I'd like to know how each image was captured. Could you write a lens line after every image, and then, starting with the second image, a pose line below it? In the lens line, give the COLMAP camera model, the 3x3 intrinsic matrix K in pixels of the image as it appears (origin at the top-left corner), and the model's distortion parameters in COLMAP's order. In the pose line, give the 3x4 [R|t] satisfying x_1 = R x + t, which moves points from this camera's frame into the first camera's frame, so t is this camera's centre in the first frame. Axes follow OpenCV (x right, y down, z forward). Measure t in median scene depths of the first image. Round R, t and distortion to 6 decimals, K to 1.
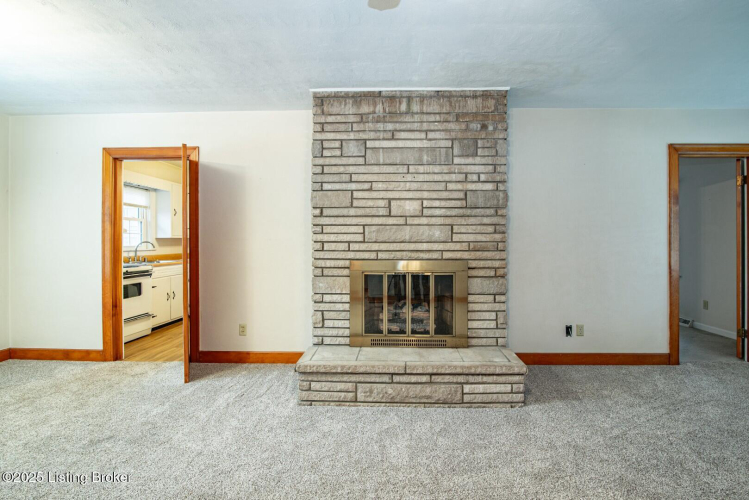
lens RADIAL K [[348.8, 0, 388.9], [0, 348.8, 242.2], [0, 0, 1]] dist [-0.021448, 0.001720]
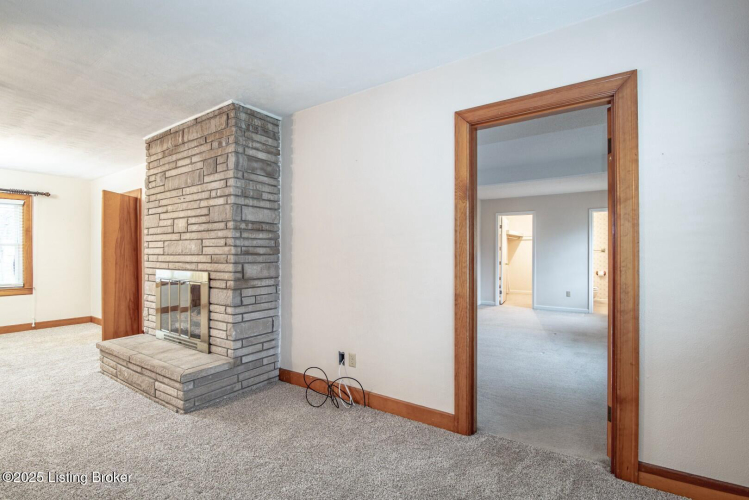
lens RADIAL K [[348.8, 0, 363.5], [0, 348.8, 254.6], [0, 0, 1]] dist [-0.021448, 0.001720]
pose [[0.838702, -0.001129, -0.544590, 1.195810], [0.003027, 0.999992, 0.002588, -0.002397], [0.544583, -0.003819, 0.838698, 0.362450]]
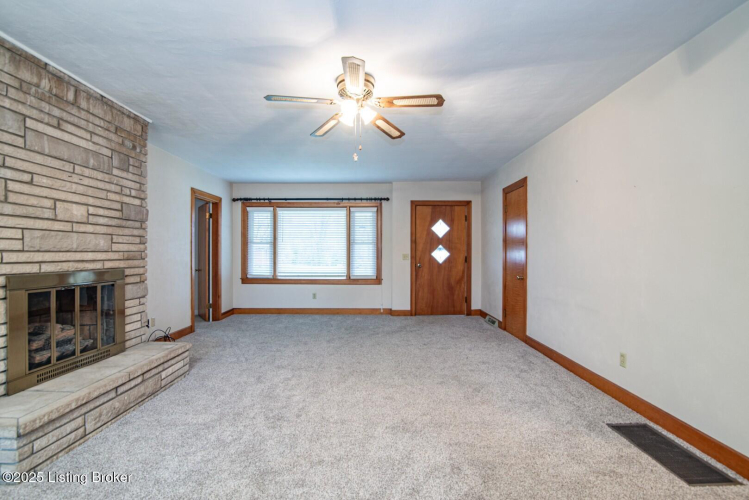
lens RADIAL K [[348.8, 0, 371.8], [0, 348.8, 251.6], [0, 0, 1]] dist [-0.021448, 0.001720]
pose [[-0.012432, 0.003639, 0.999916, -0.826729], [-0.003888, 0.999986, -0.003688, 0.000584], [-0.999915, -0.003933, -0.012418, 0.257880]]
